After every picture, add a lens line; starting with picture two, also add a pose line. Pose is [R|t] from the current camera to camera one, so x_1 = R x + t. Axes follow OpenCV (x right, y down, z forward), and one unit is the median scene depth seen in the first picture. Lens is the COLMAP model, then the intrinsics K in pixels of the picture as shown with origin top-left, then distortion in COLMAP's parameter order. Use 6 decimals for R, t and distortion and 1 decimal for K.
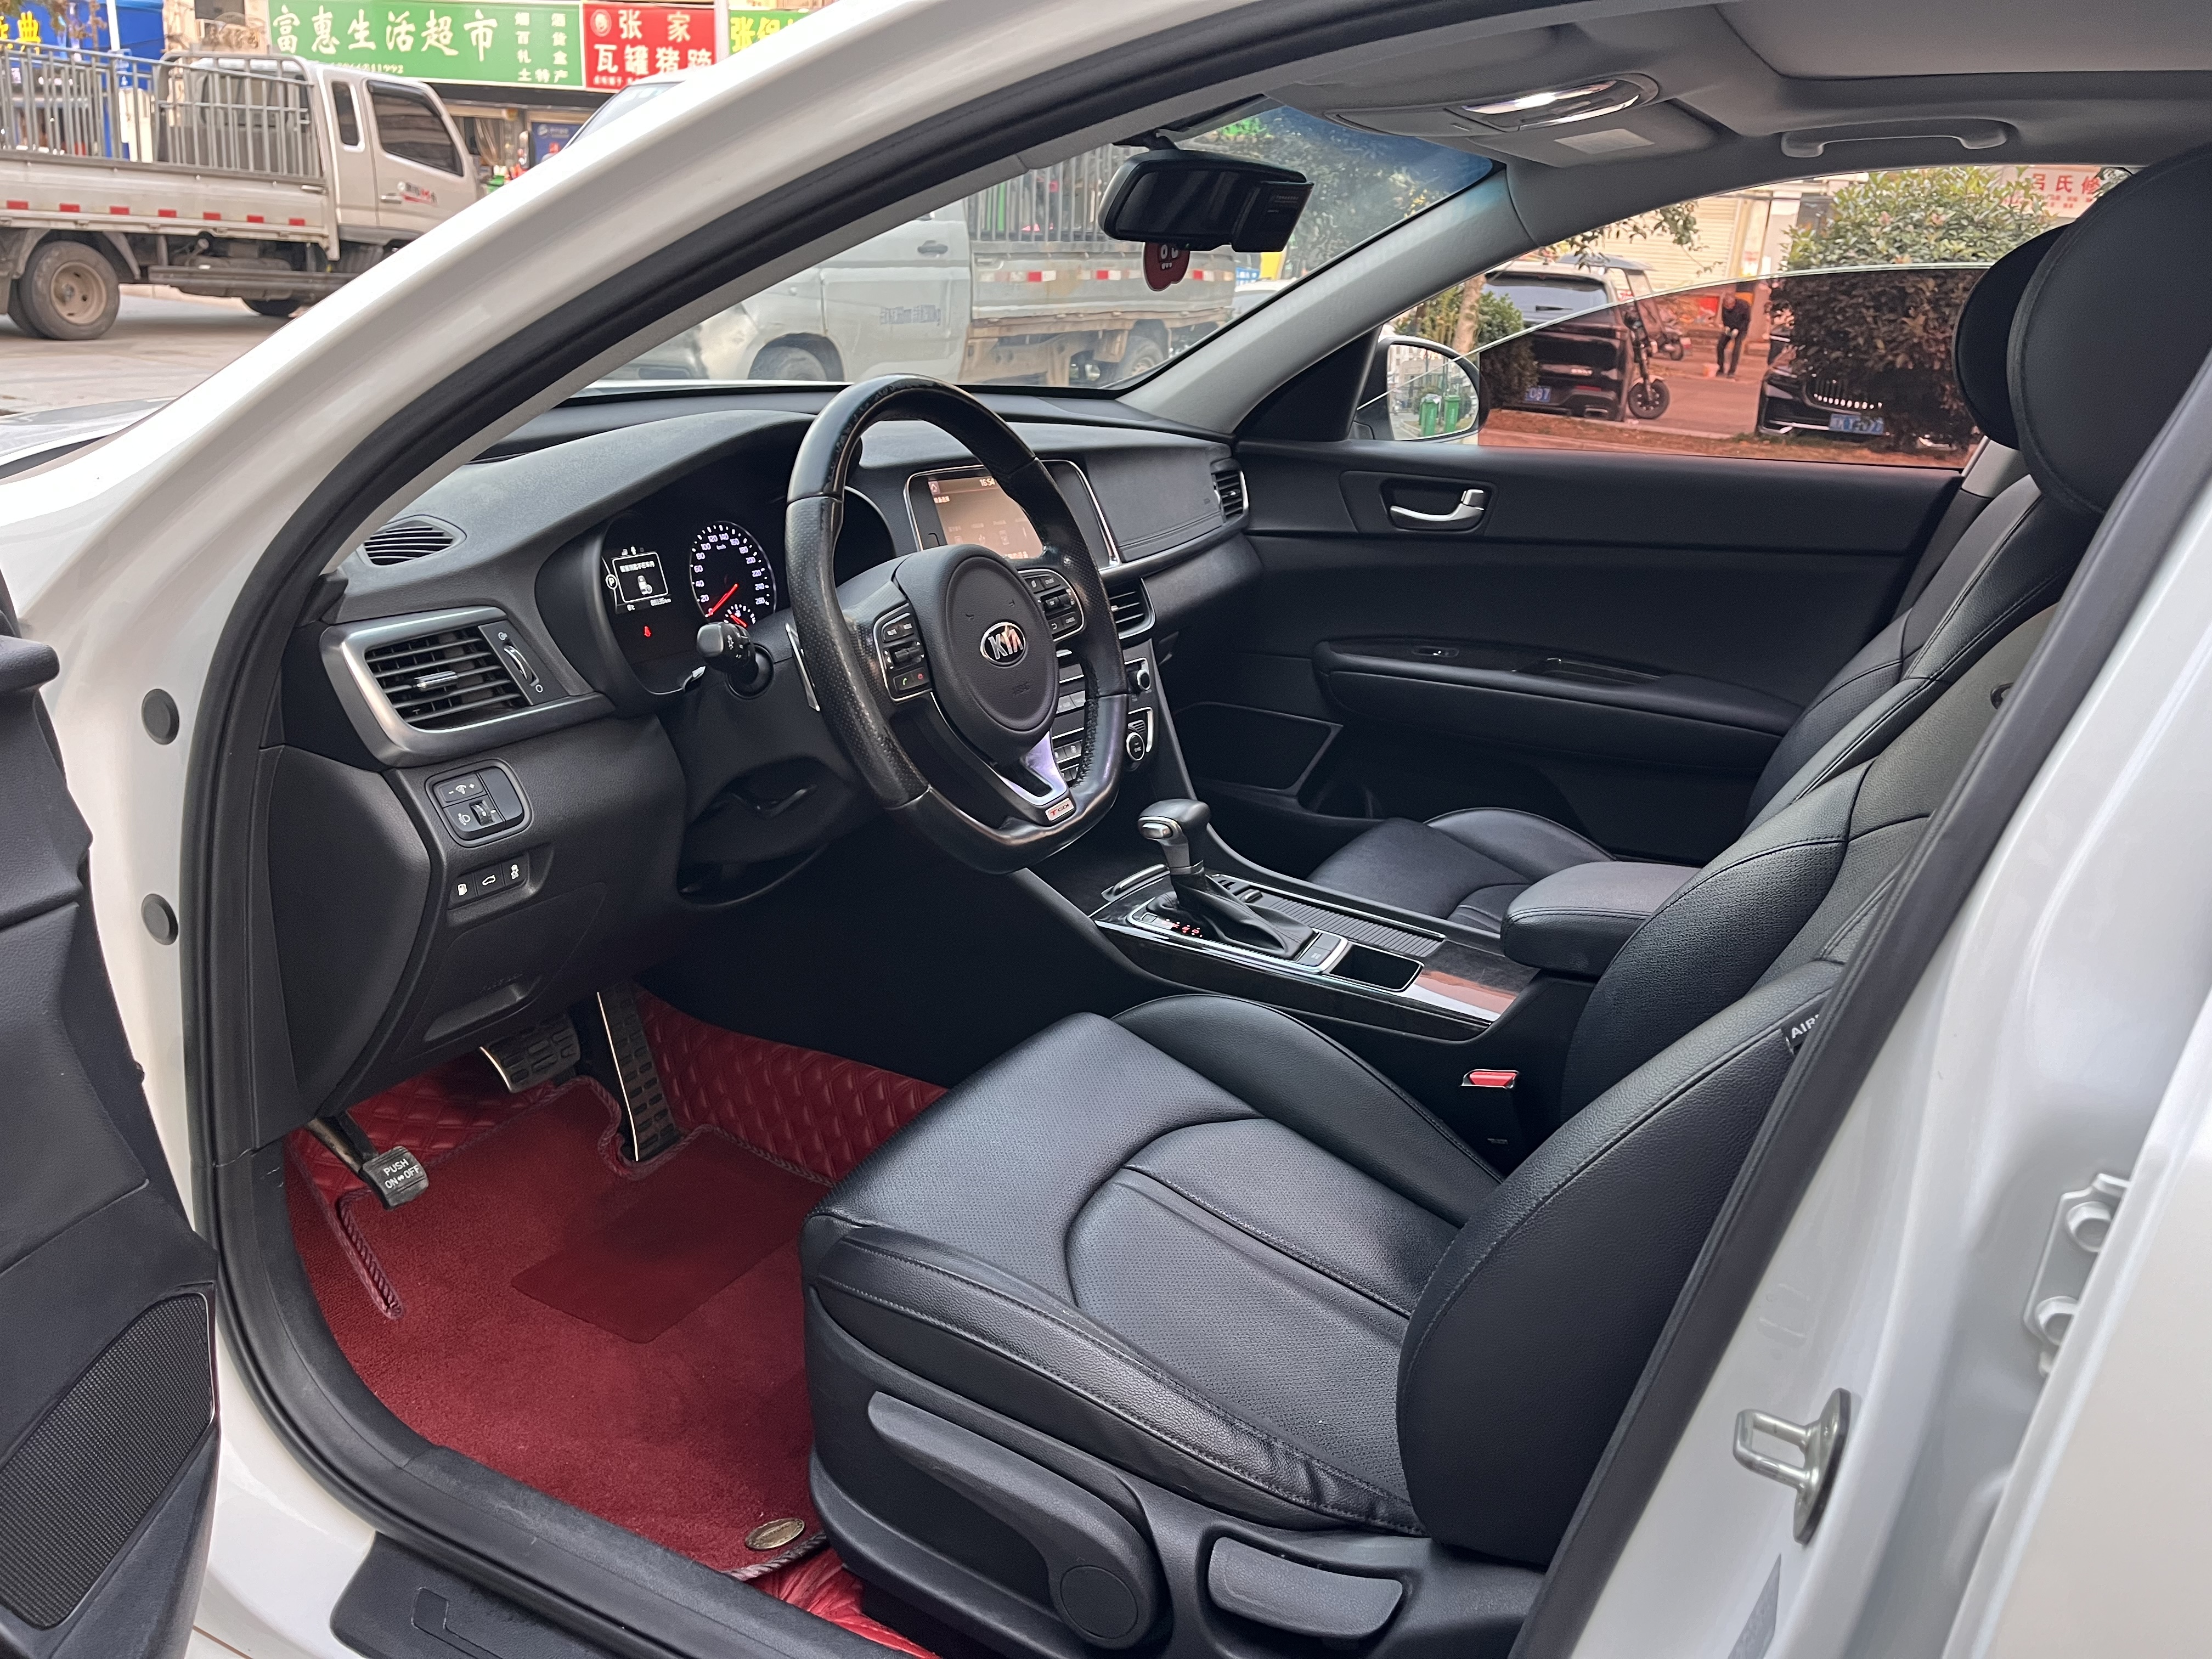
lens RADIAL K [[1647.1, 0, 1122.5], [0, 1647.1, 824.3], [0, 0, 1]] dist [0.076827, -0.097269]
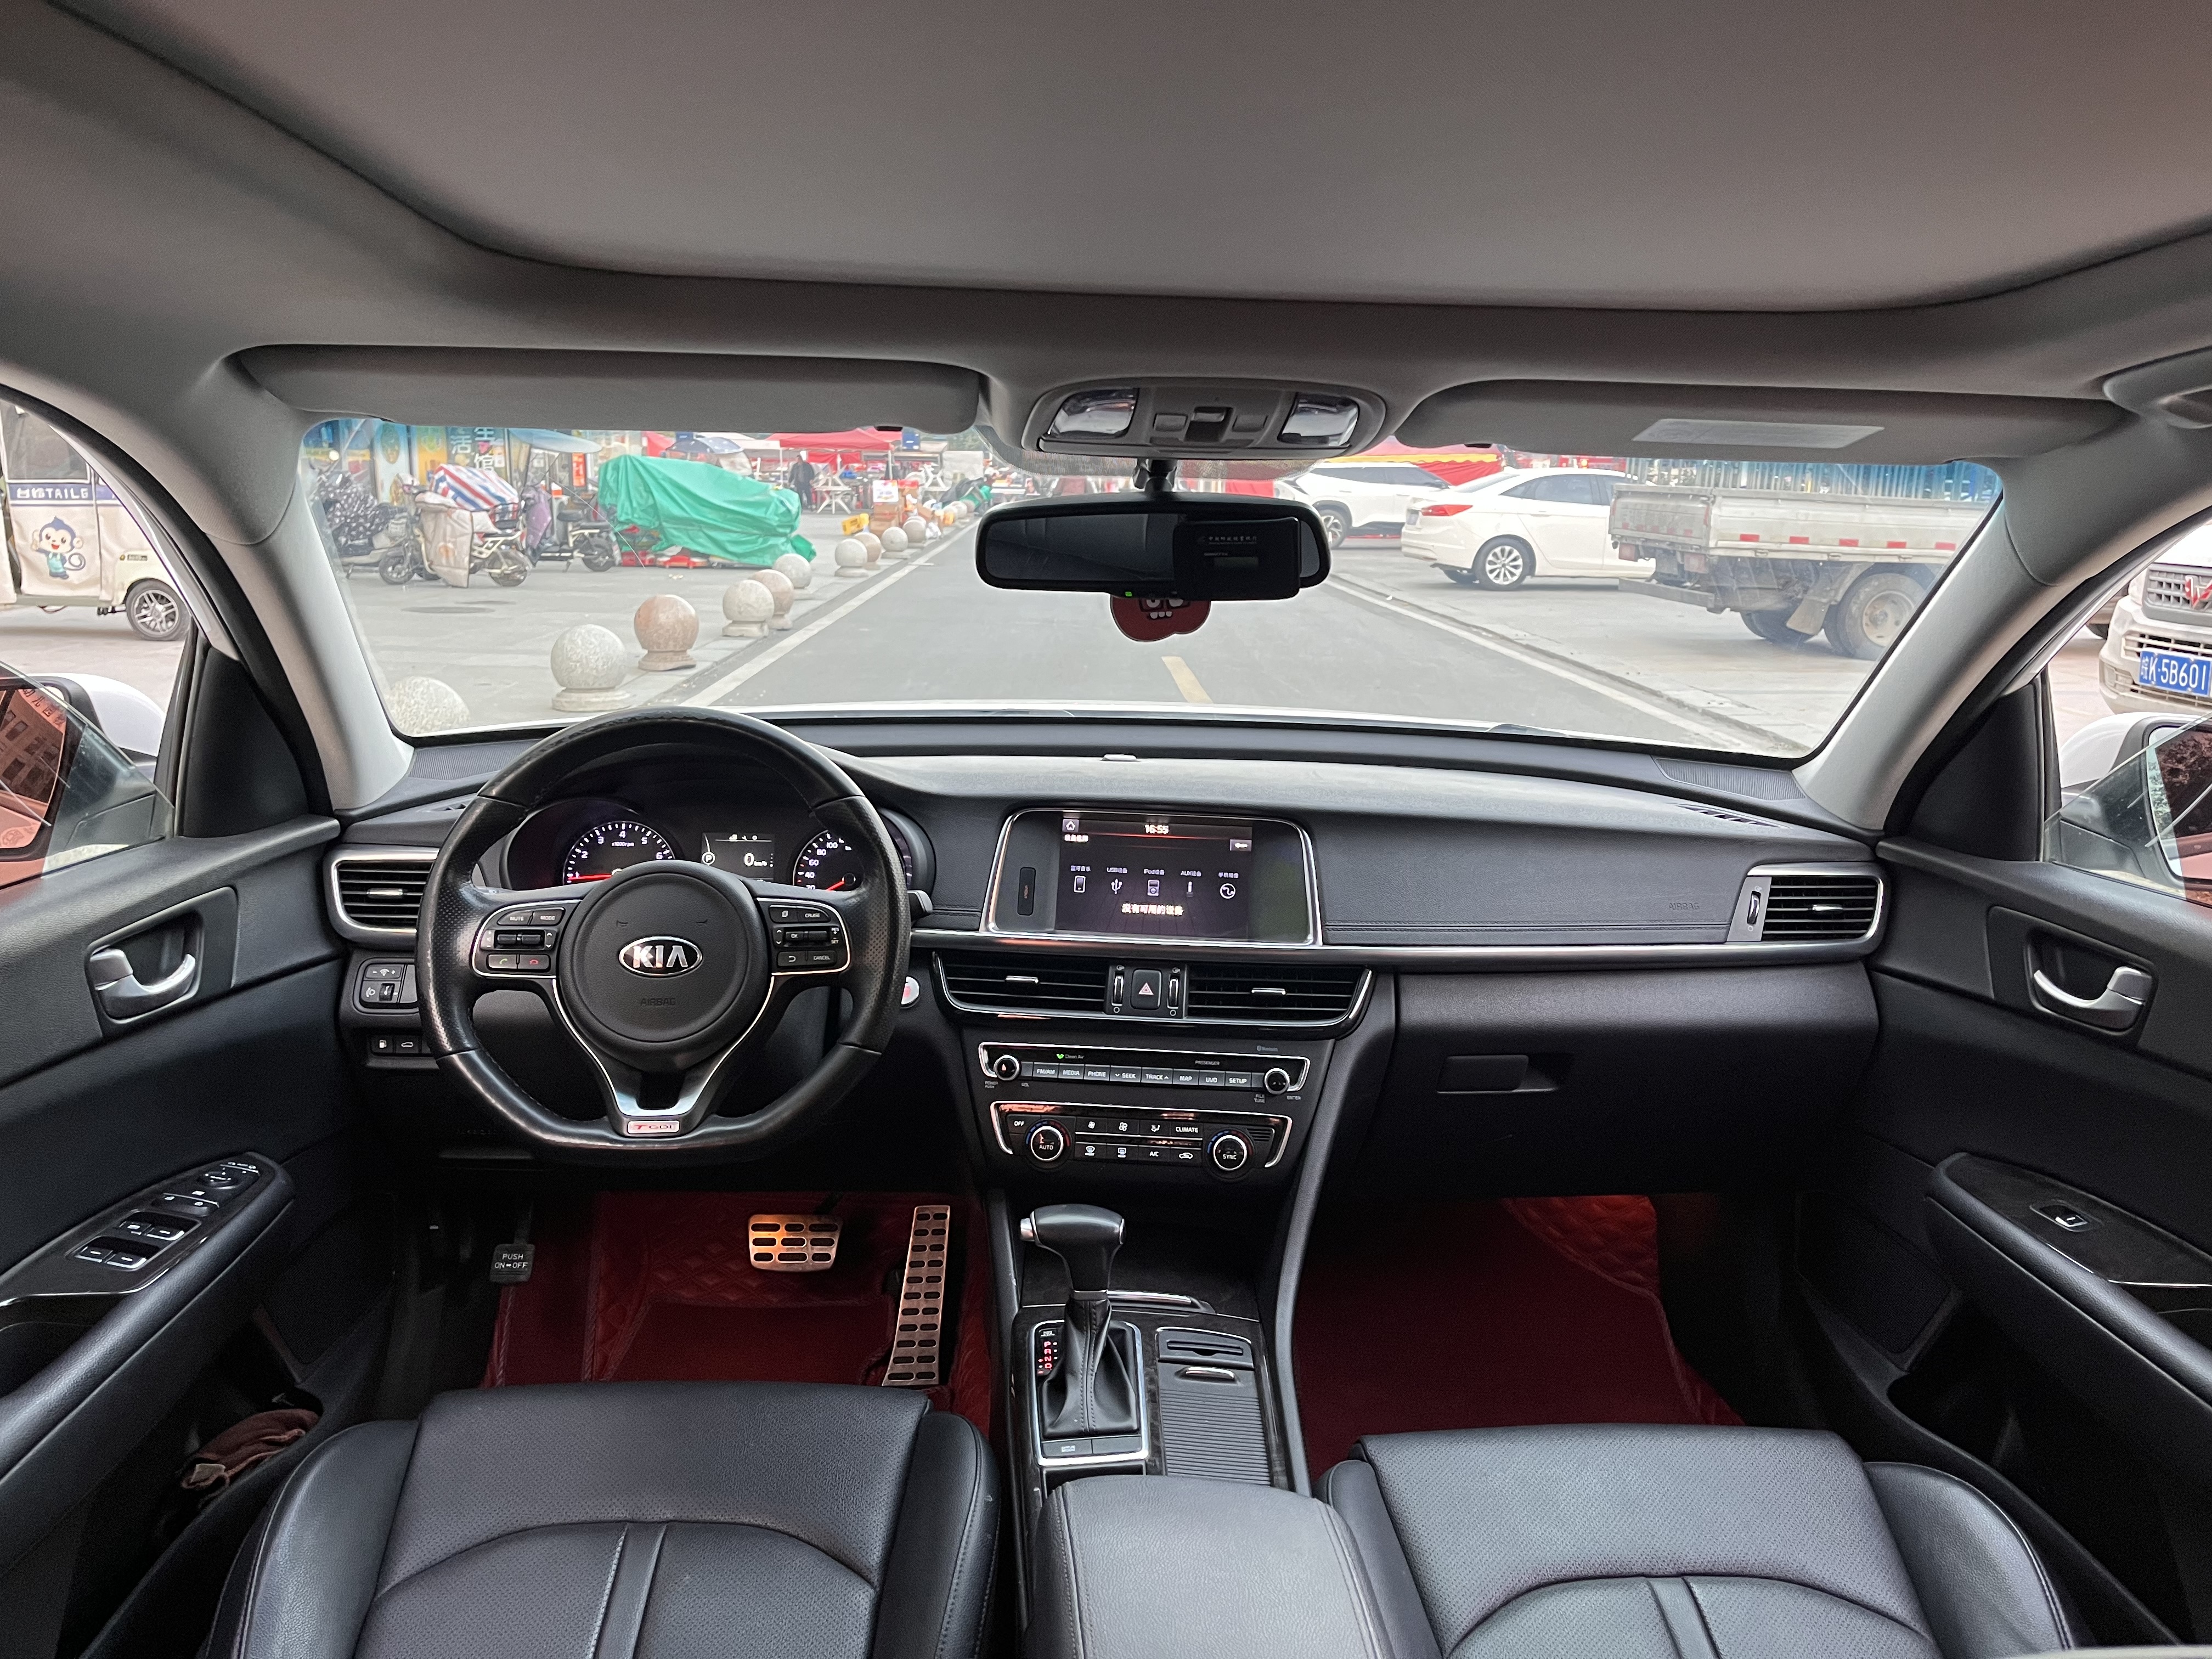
lens RADIAL K [[1647.1, 0, 1117.3], [0, 1647.1, 845.4], [0, 0, 1]] dist [0.076827, -0.097269]
pose [[0.505005, 0.130487, -0.853196, 0.537305], [-0.274738, 0.961393, -0.015583, -0.132865], [0.818223, 0.242275, 0.521358, 0.367737]]
